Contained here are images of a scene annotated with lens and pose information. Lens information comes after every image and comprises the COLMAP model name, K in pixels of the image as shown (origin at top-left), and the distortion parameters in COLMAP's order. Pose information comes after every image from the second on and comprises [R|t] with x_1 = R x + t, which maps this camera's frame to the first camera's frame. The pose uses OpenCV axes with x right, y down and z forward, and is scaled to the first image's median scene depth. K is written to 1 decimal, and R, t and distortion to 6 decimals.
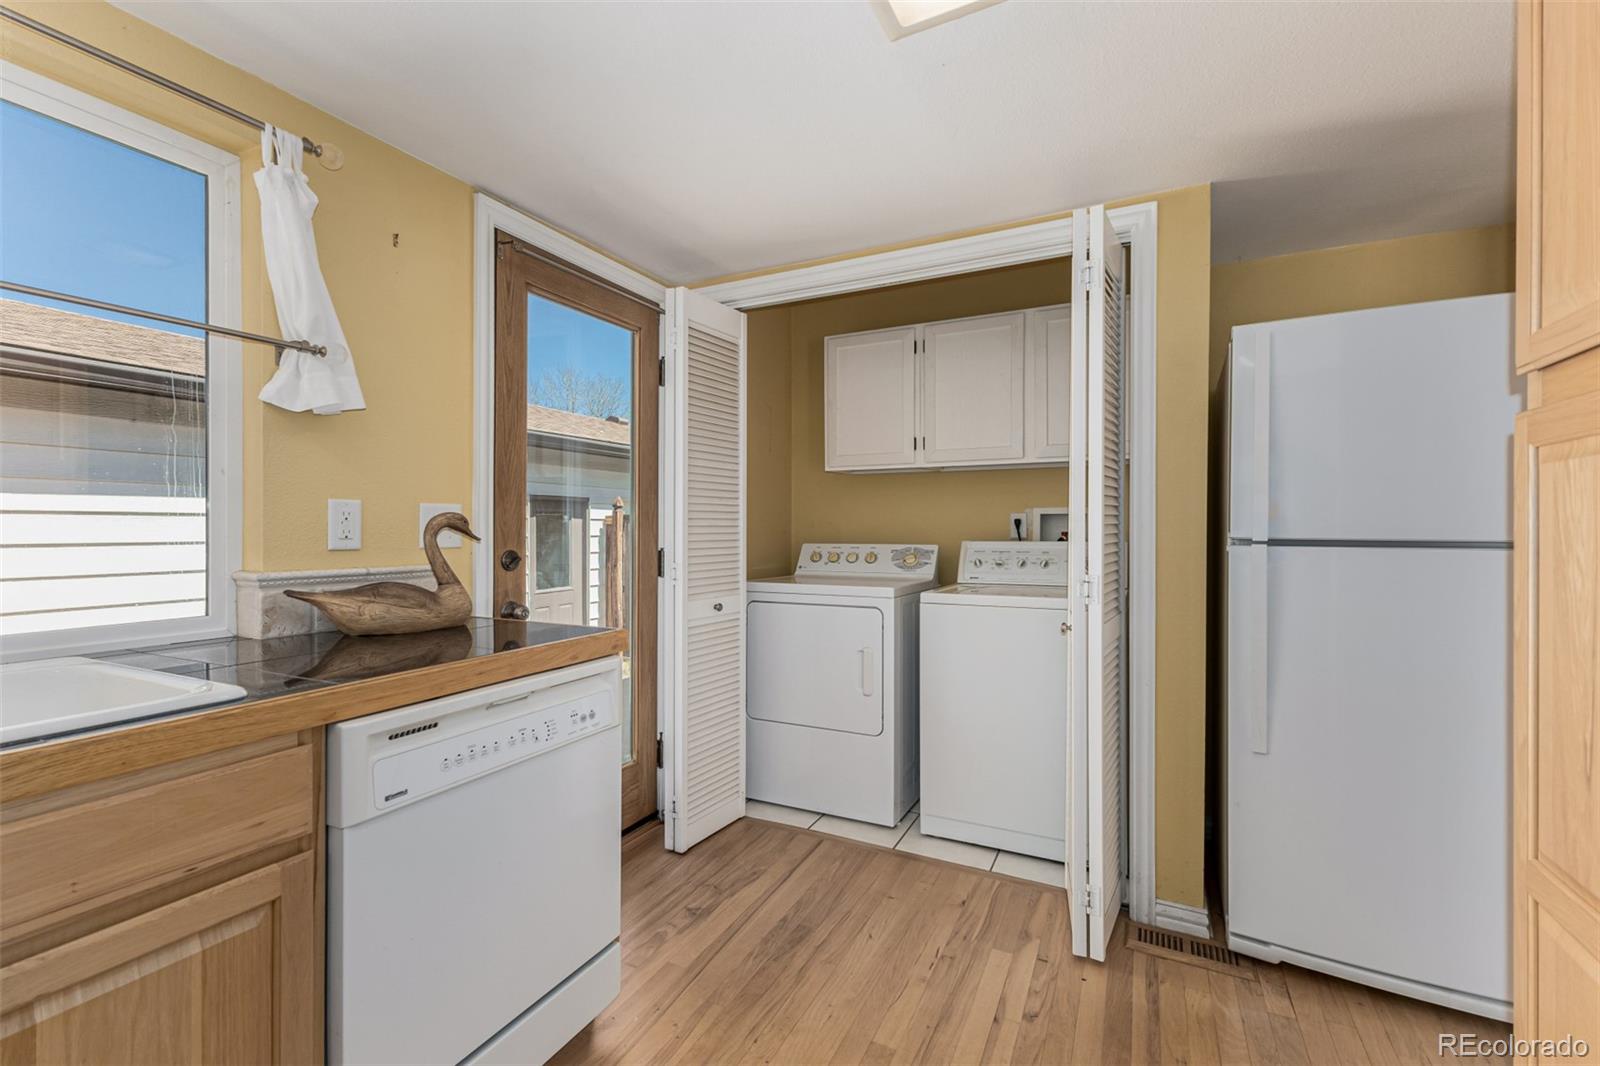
lens RADIAL K [[681.3, 0, 779.5], [0, 681.3, 528.6], [0, 0, 1]] dist [-0.001424, -0.000332]
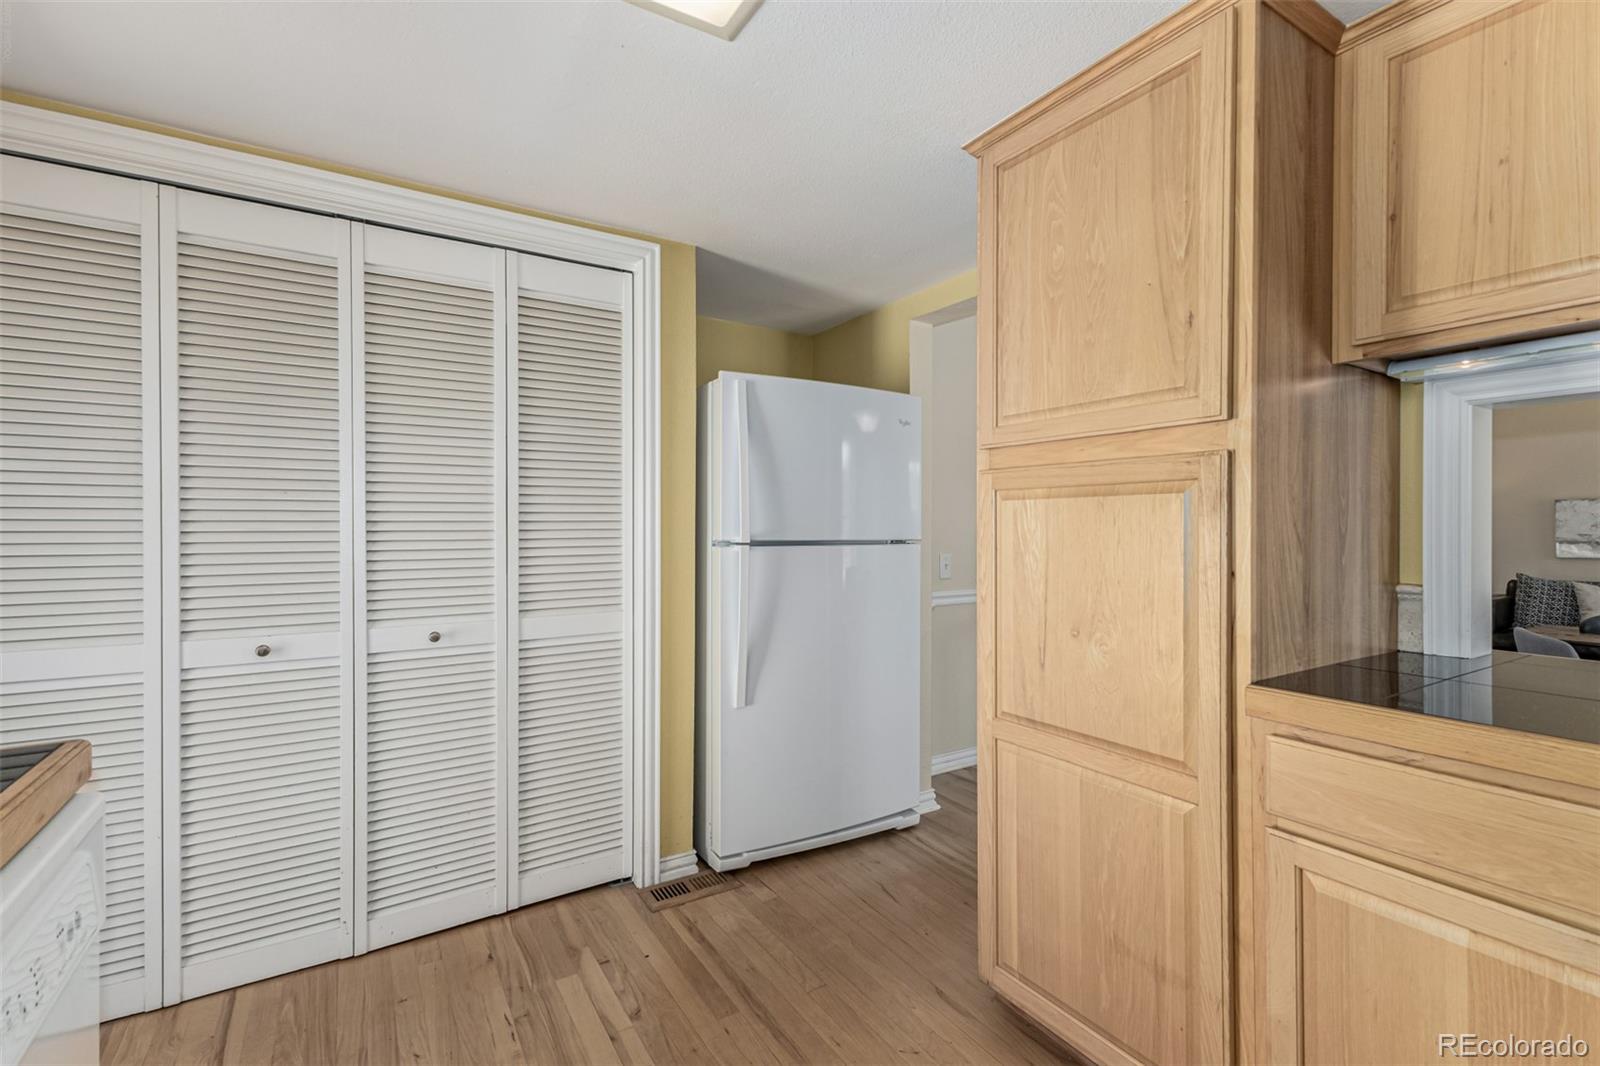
lens RADIAL K [[704.3, 0, 770.1], [0, 704.3, 528.1], [0, 0, 1]] dist [0.009835, -0.000846]
pose [[0.521899, -0.007069, 0.852978, -0.412120], [0.002798, 0.999974, 0.006576, -0.018385], [-0.853003, -0.001046, 0.521906, 0.265495]]
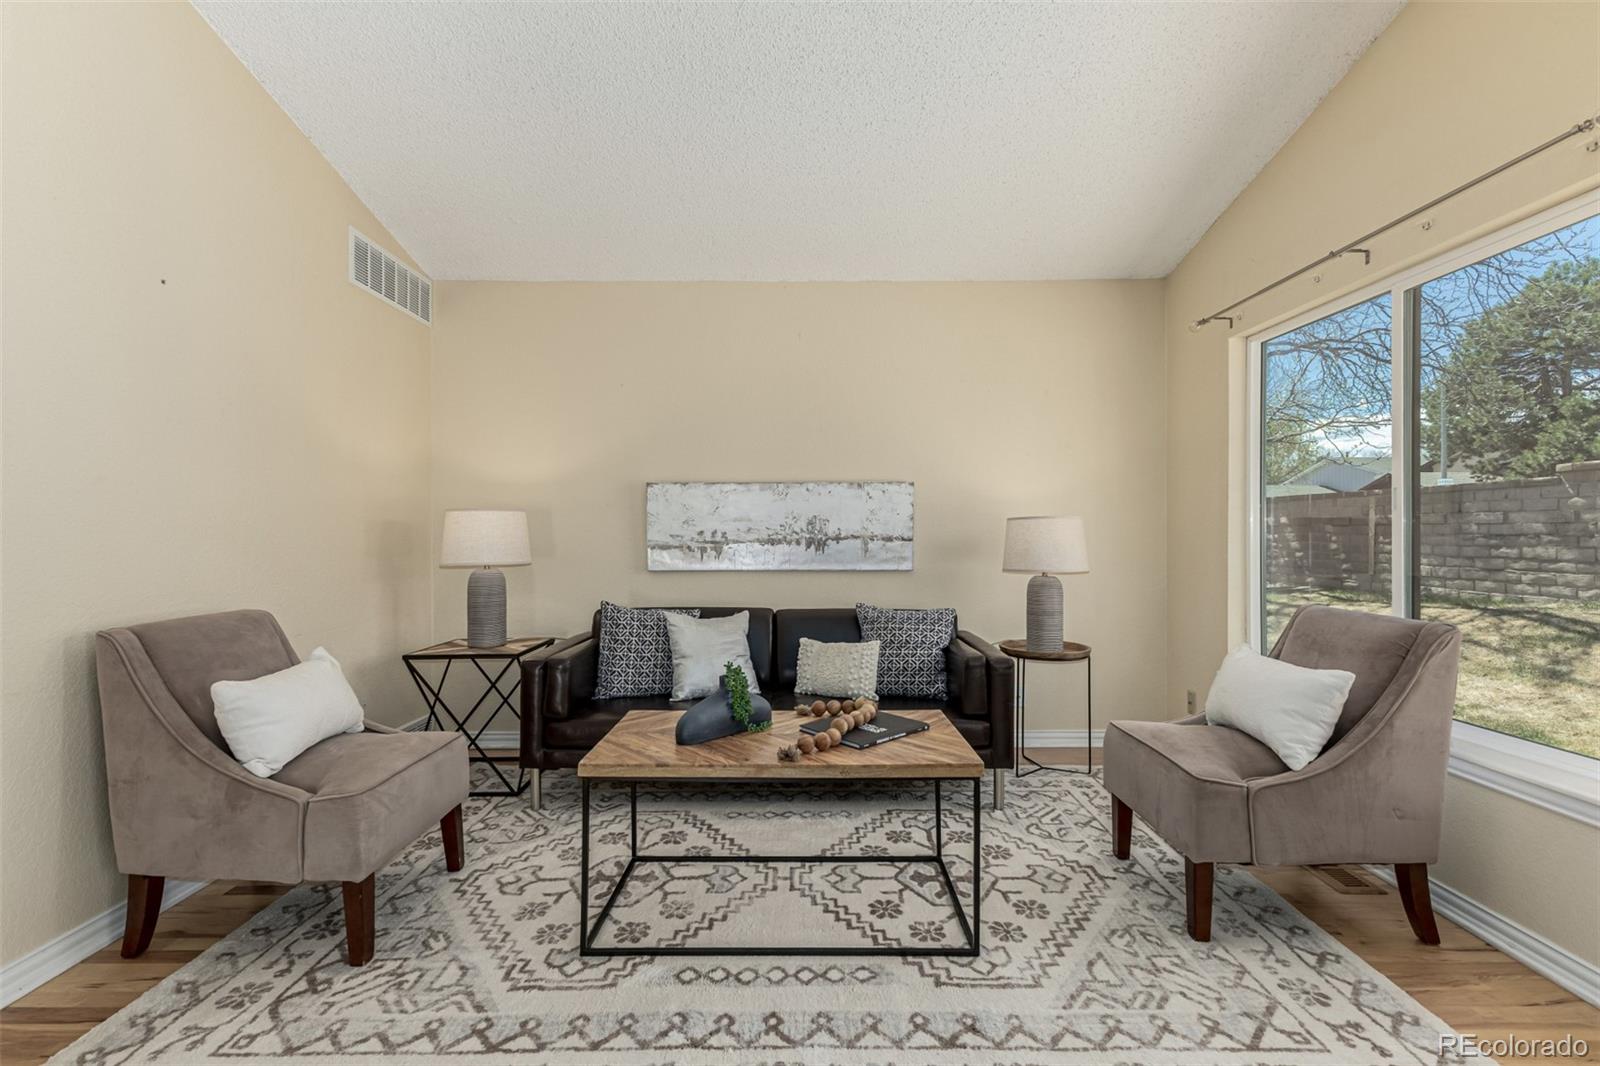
lens RADIAL K [[691.9, 0, 793.9], [0, 691.9, 530.3], [0, 0, 1]] dist [0.008675, -0.000449]
pose [[-0.464658, -0.002967, 0.885485, 1.975690], [-0.002354, 0.999995, 0.002116, 0.017348], [-0.885487, -0.001101, -0.464663, -0.457650]]
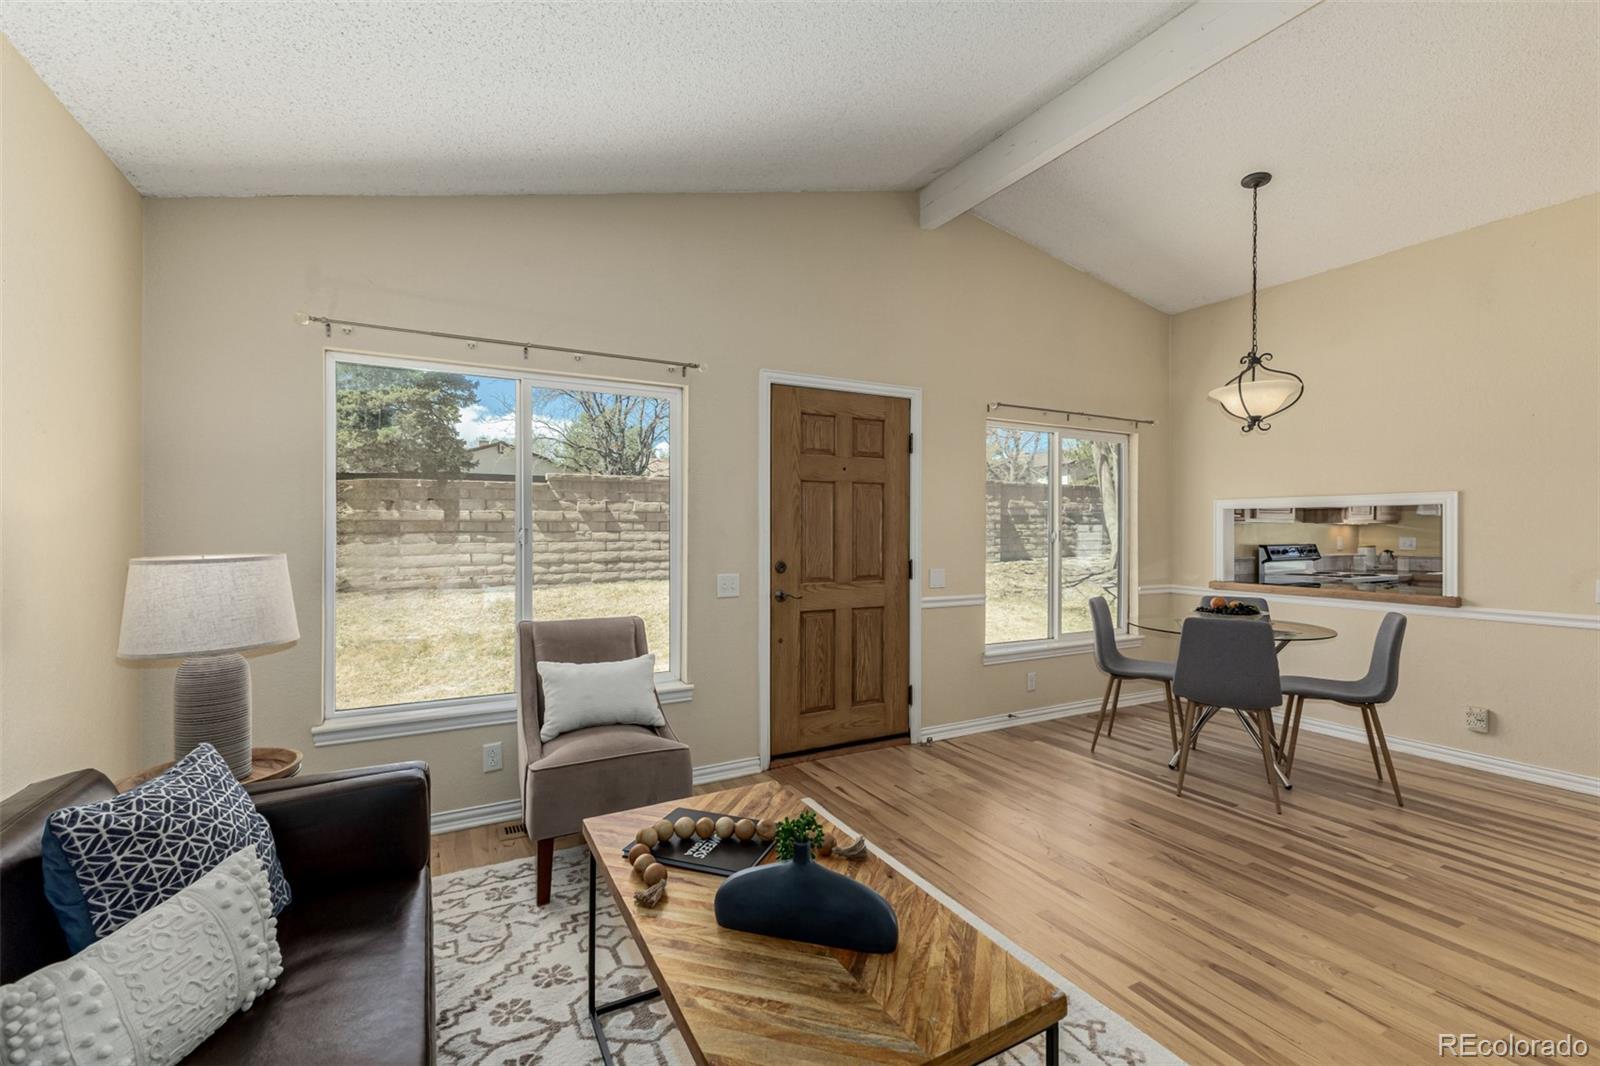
lens RADIAL K [[688.2, 0, 803.1], [0, 688.2, 529.2], [0, 0, 1]] dist [0.010142, -0.000609]
pose [[-0.548480, -0.005584, -0.836145, 3.716253], [-0.002416, 0.999984, -0.005094, -0.054208], [0.836160, -0.000774, -0.548485, -0.507895]]
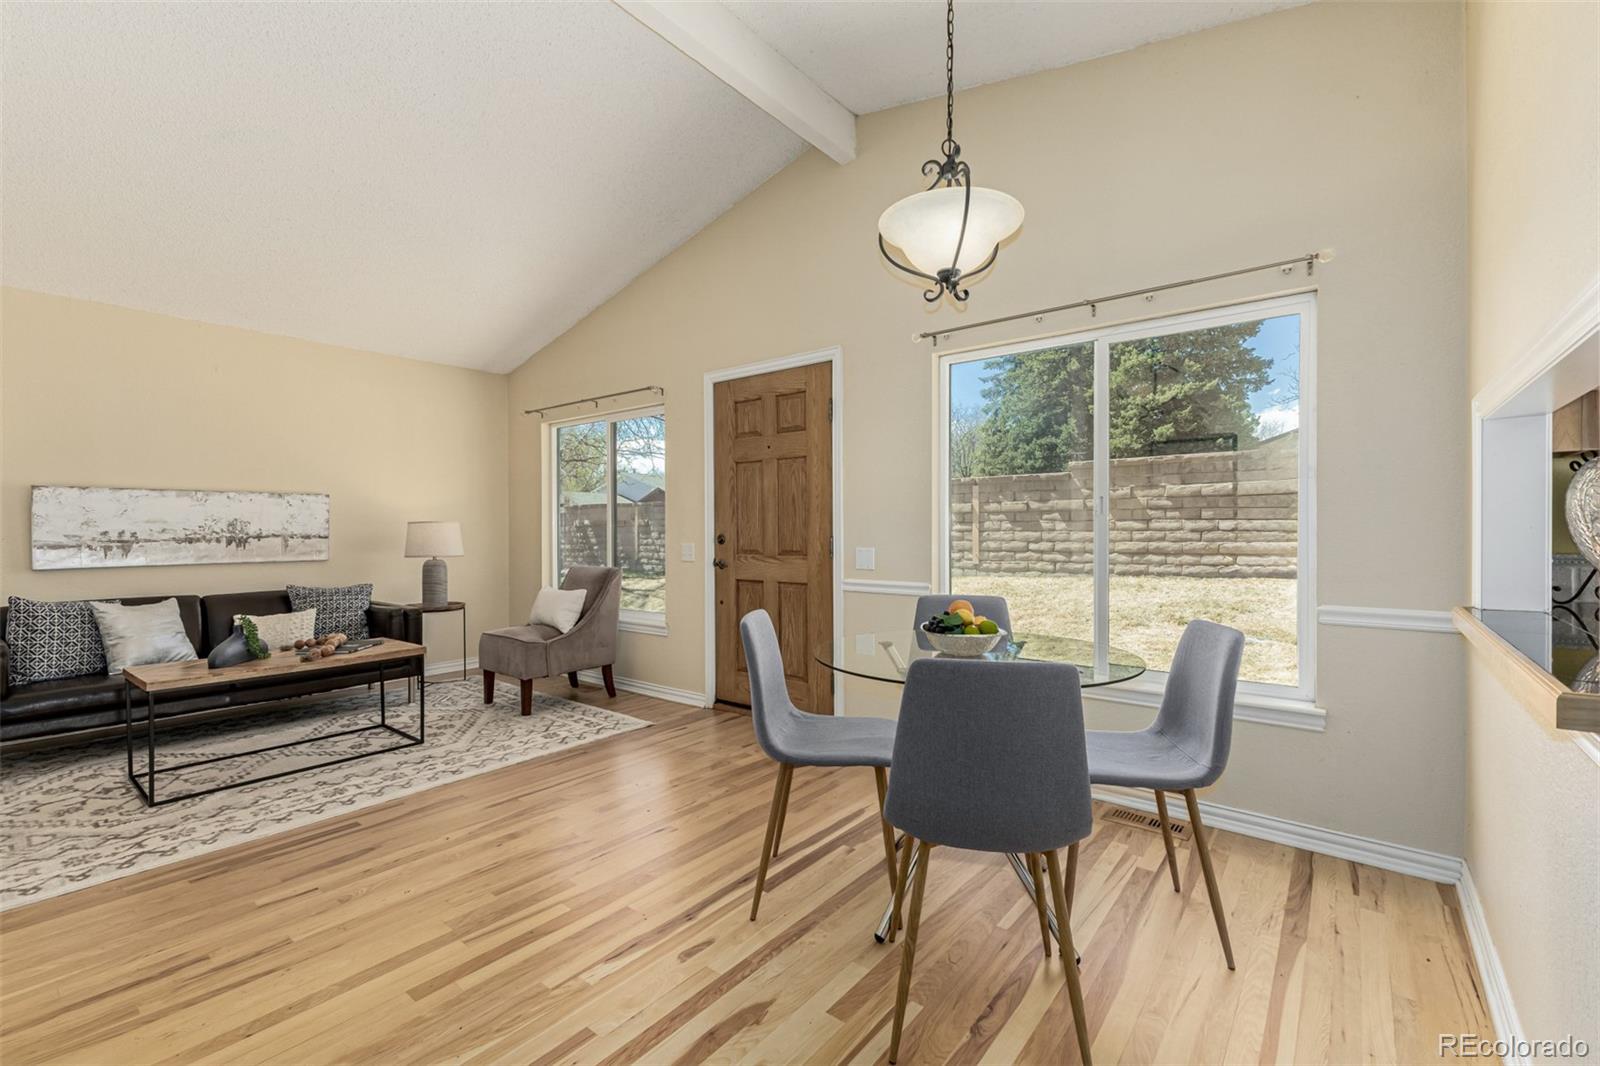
lens RADIAL K [[696.7, 0, 805.1], [0, 696.7, 535.6], [0, 0, 1]] dist [0.010801, -0.000293]
pose [[-0.983469, -0.002329, 0.181063, 1.268011], [-0.000804, 0.999964, 0.008497, 0.016345], [-0.181076, 0.008211, -0.983435, 0.656155]]
